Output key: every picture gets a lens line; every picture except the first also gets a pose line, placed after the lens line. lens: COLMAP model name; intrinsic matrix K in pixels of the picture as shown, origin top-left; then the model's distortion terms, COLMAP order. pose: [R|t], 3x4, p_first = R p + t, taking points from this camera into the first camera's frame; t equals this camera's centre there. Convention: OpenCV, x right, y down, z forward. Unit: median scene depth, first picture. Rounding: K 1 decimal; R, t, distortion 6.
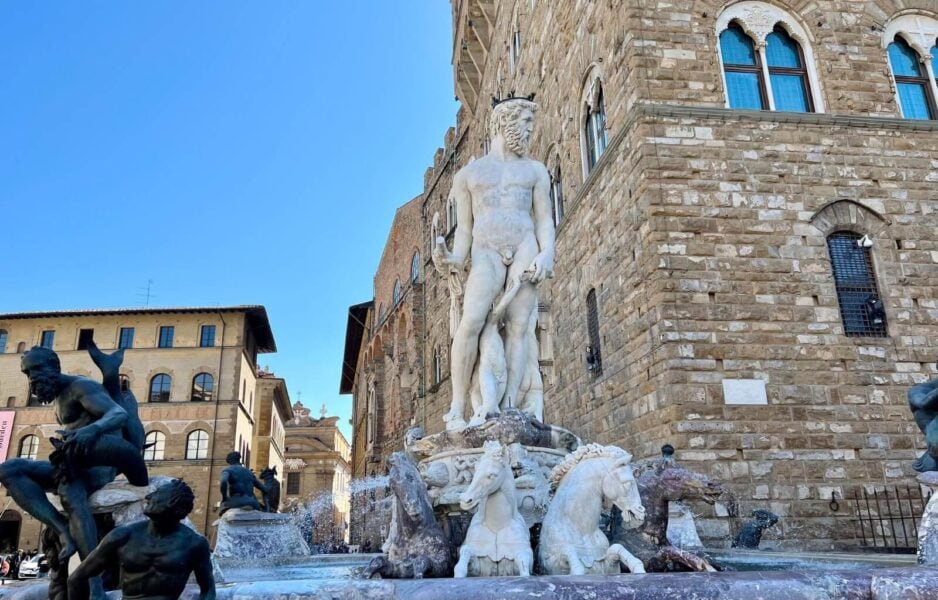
lens RADIAL K [[711.6, 0, 469.0], [0, 711.6, 300.4], [0, 0, 1]] dist [0.007551, 0.002610]
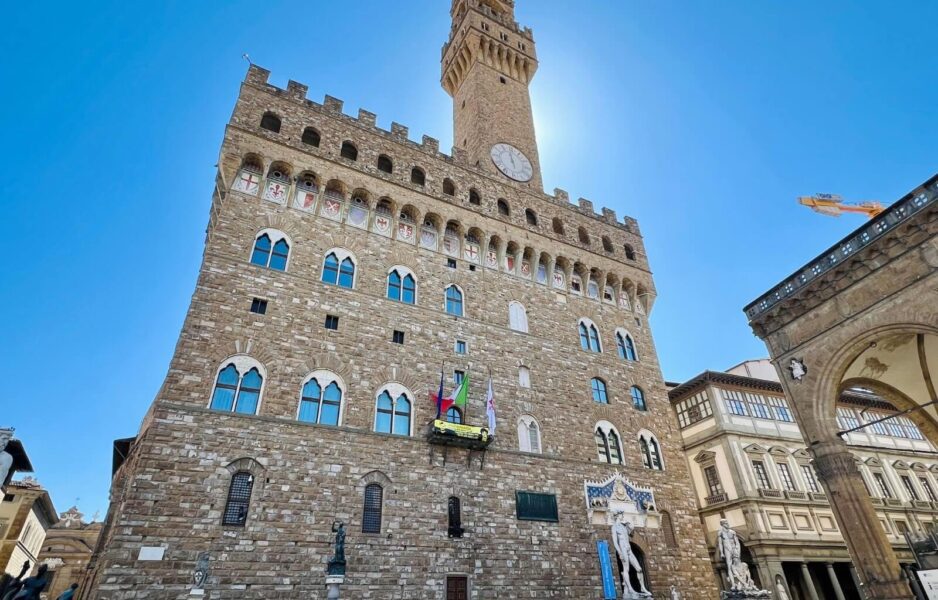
lens RADIAL K [[491.1, 0, 467.6], [0, 491.1, 297.8], [0, 0, 1]] dist [-0.000376, -0.000203]
pose [[0.933133, 0.190865, 0.304686, 0.623944], [-0.101435, 0.952786, -0.286200, -0.254680], [-0.344927, 0.236157, 0.908436, -0.776253]]
